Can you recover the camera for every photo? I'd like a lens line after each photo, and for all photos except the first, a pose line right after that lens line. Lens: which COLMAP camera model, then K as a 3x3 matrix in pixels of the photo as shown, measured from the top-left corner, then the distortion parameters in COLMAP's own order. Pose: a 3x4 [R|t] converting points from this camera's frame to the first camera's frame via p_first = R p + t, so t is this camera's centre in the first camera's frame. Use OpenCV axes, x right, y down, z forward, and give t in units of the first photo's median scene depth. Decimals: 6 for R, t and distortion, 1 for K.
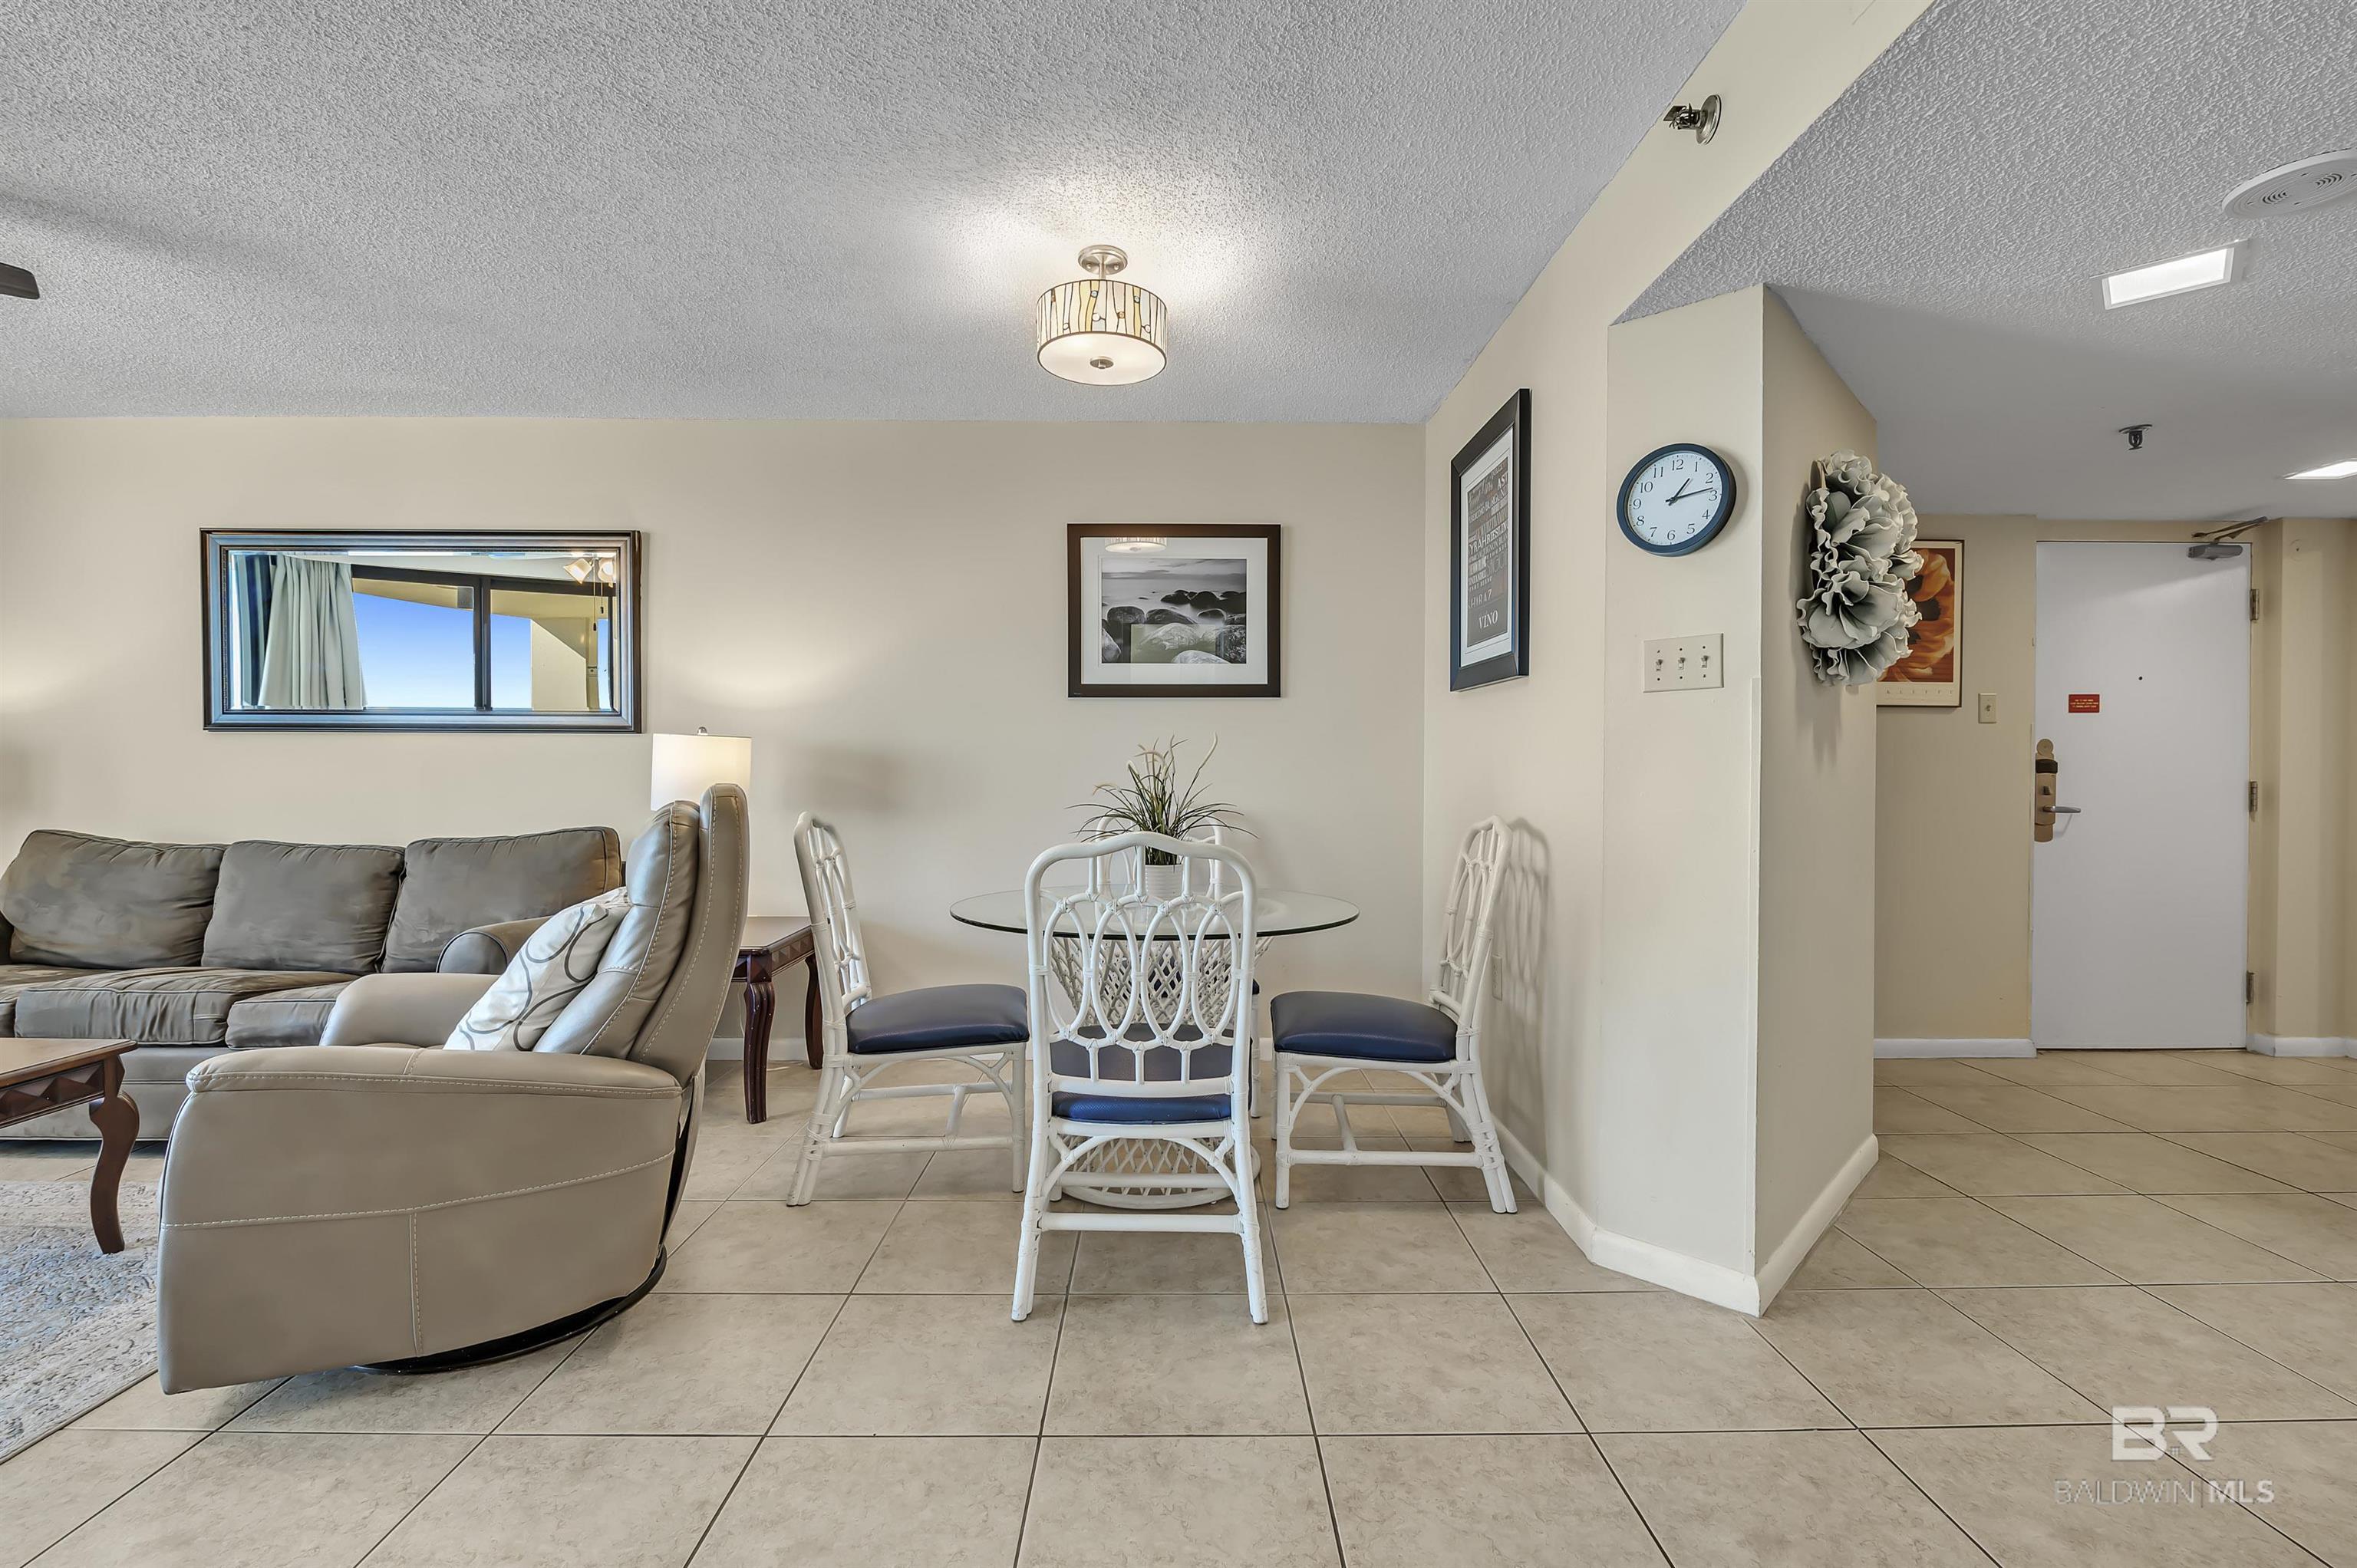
lens RADIAL K [[1024.5, 0, 1179.2], [0, 1024.5, 779.7], [0, 0, 1]] dist [-0.009679, -0.000259]
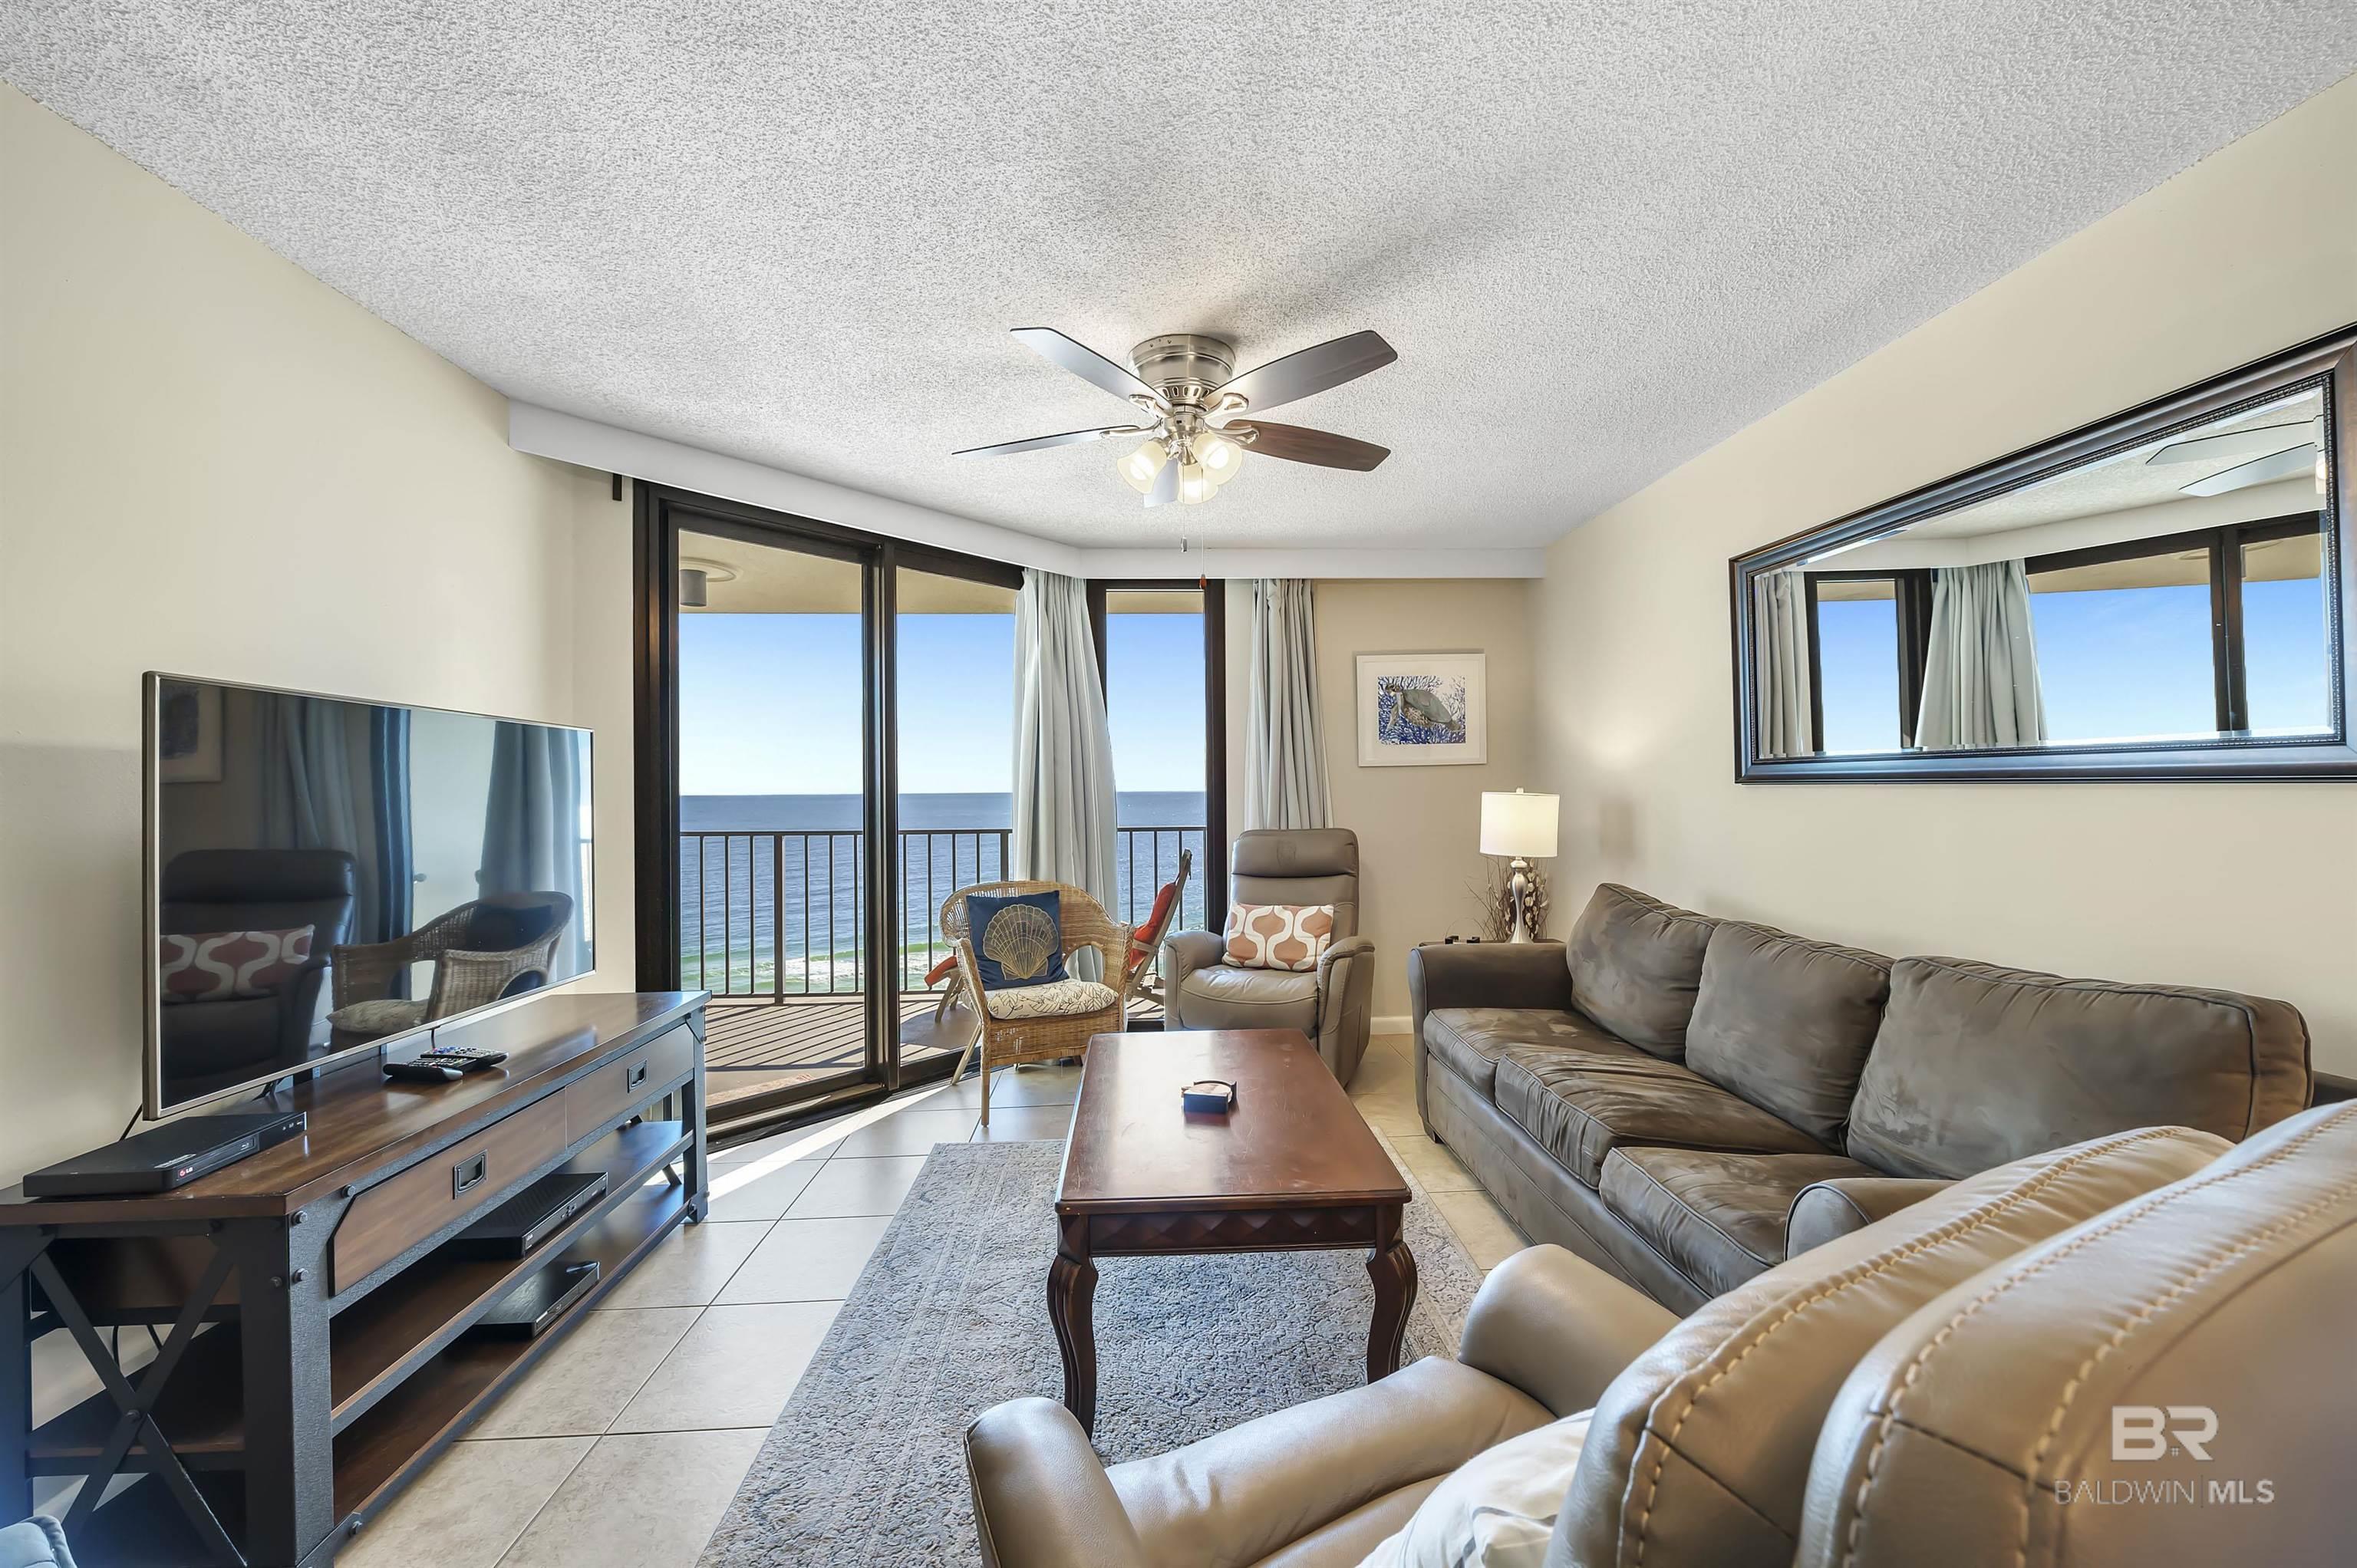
lens RADIAL K [[938.1, 0, 1184.6], [0, 938.1, 776.4], [0, 0, 1]] dist [-0.001022, -0.000163]
pose [[0.045146, -0.015350, -0.998862, -0.159015], [-0.001520, 0.999880, -0.015434, -0.040713], [0.998979, 0.002215, 0.045117, 0.469852]]
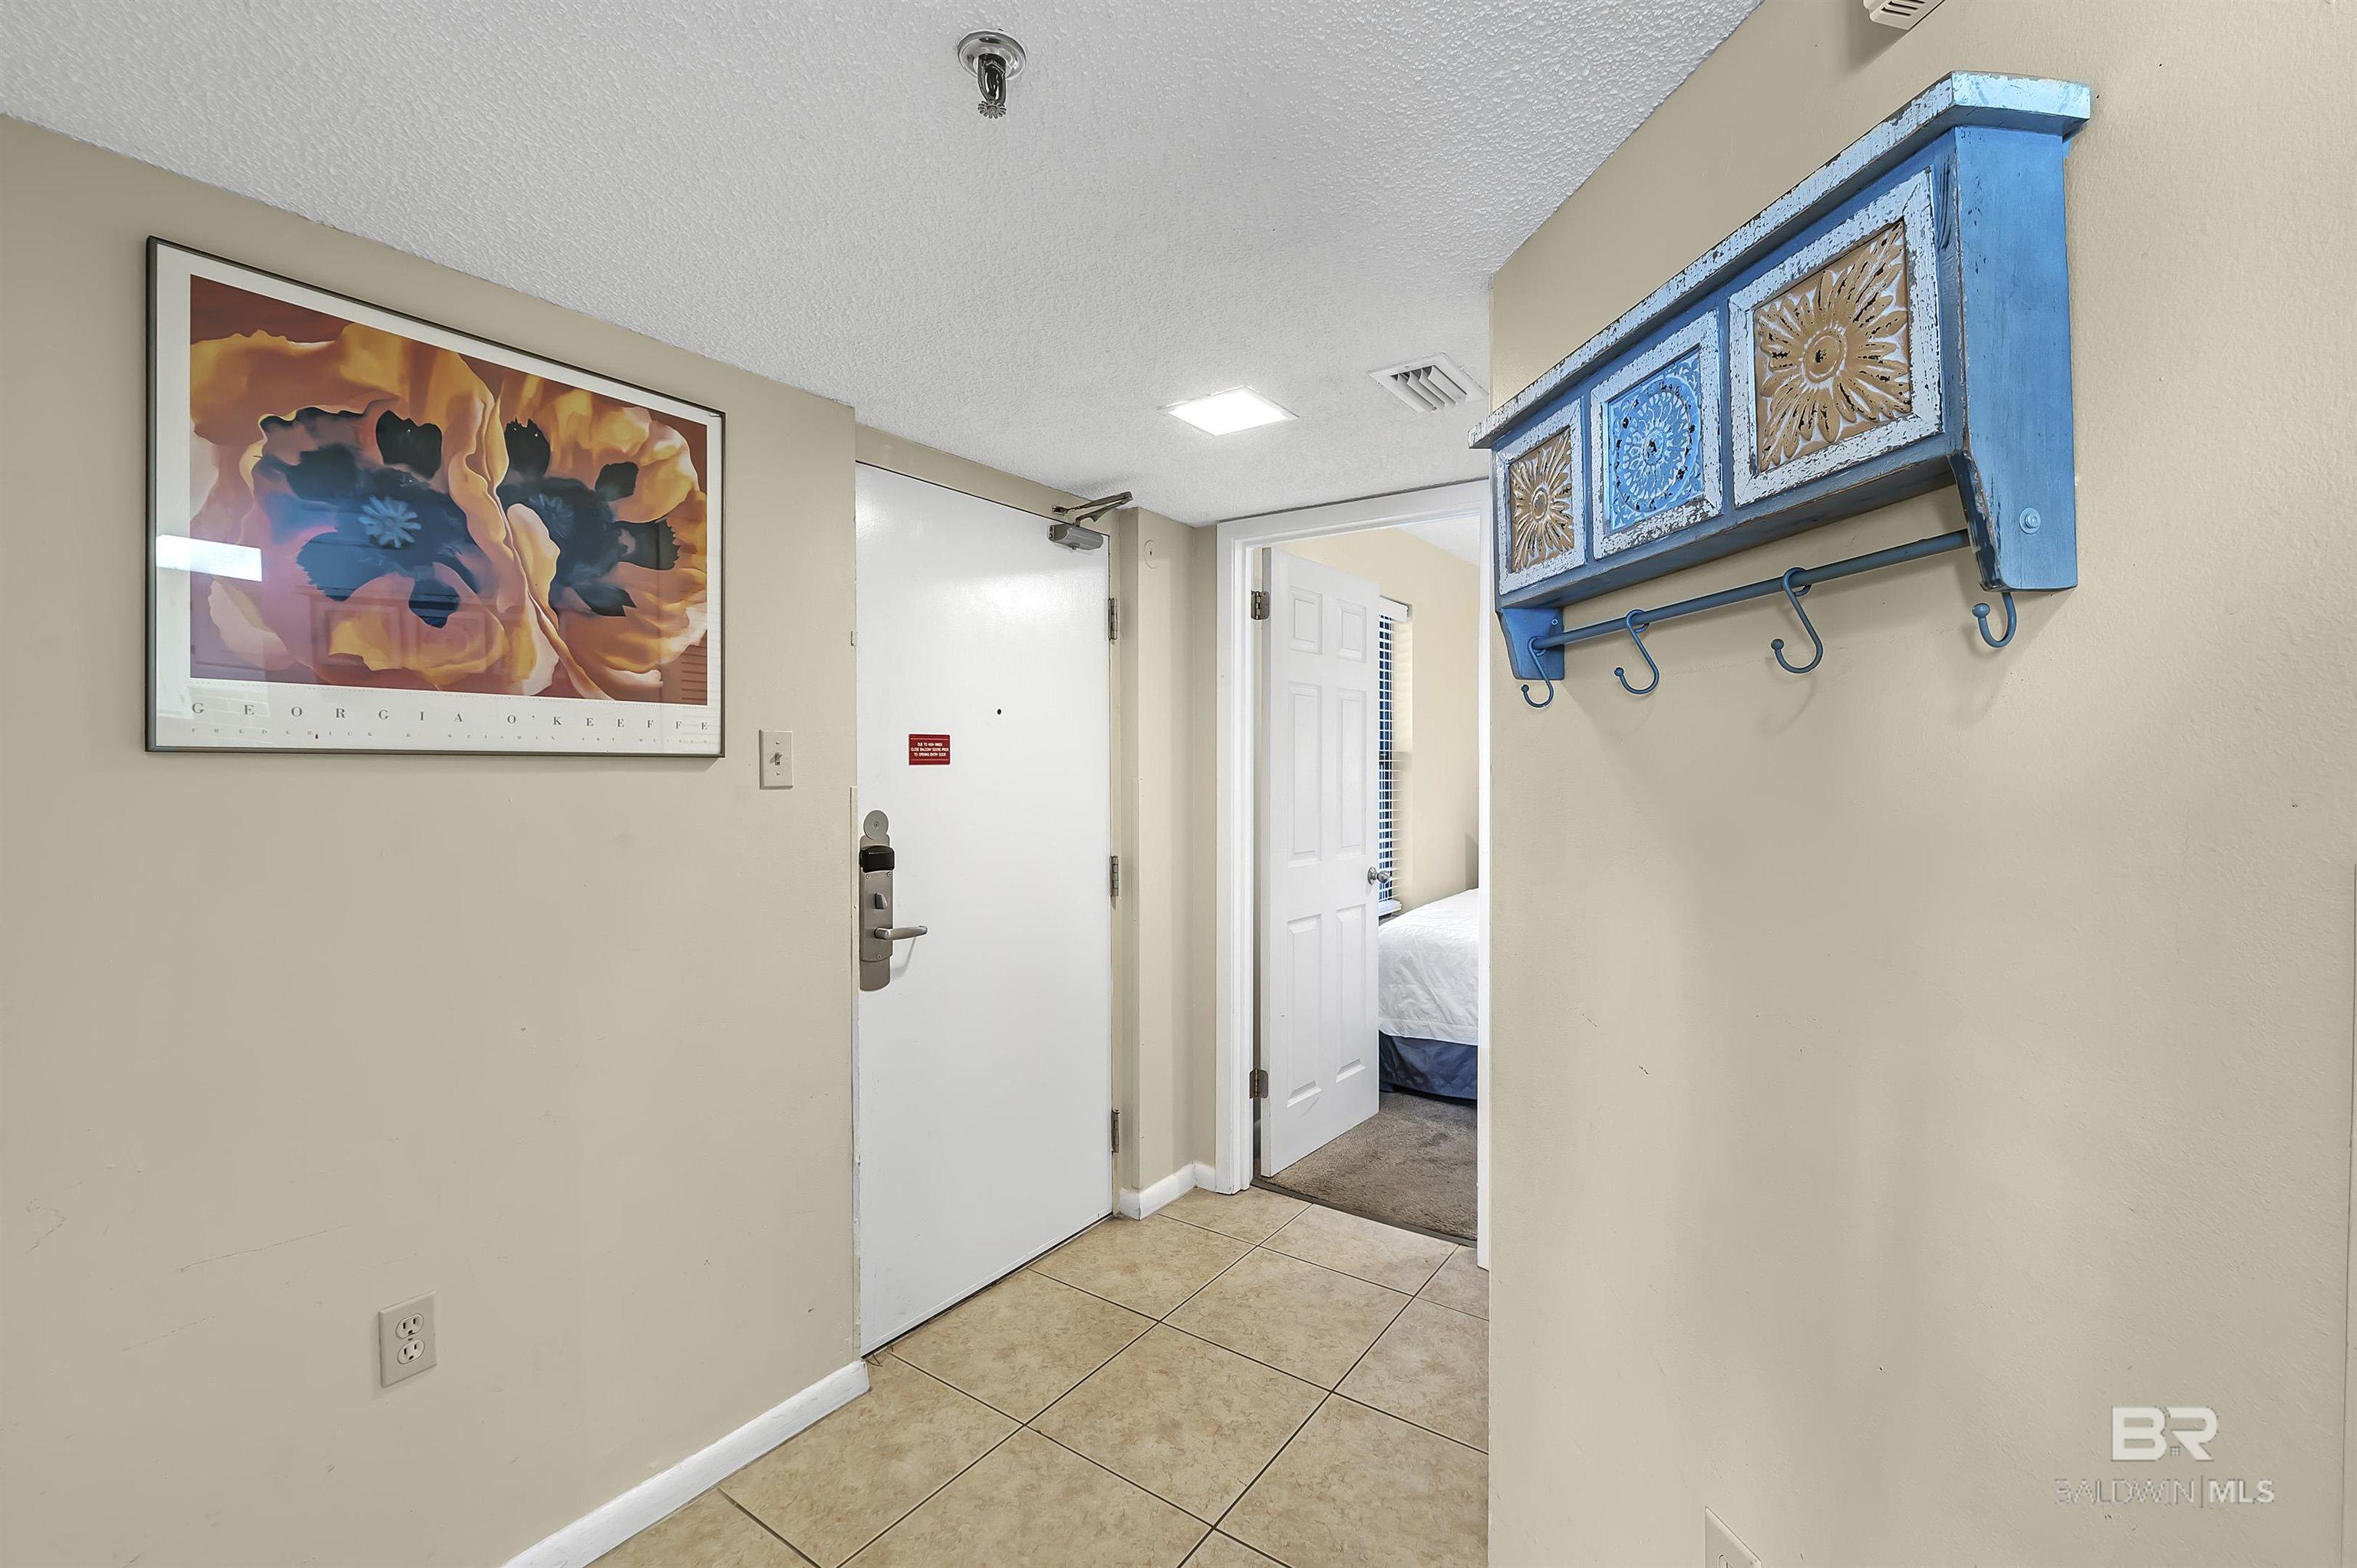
lens RADIAL K [[969.8, 0, 1186.6], [0, 969.8, 780.7], [0, 0, 1]] dist [-0.009671, -0.000093]
pose [[0.577973, -0.016599, 0.815887, 0.528623], [0.011670, 0.999859, 0.012074, -0.064291], [-0.815972, 0.002543, 0.578085, 0.564330]]
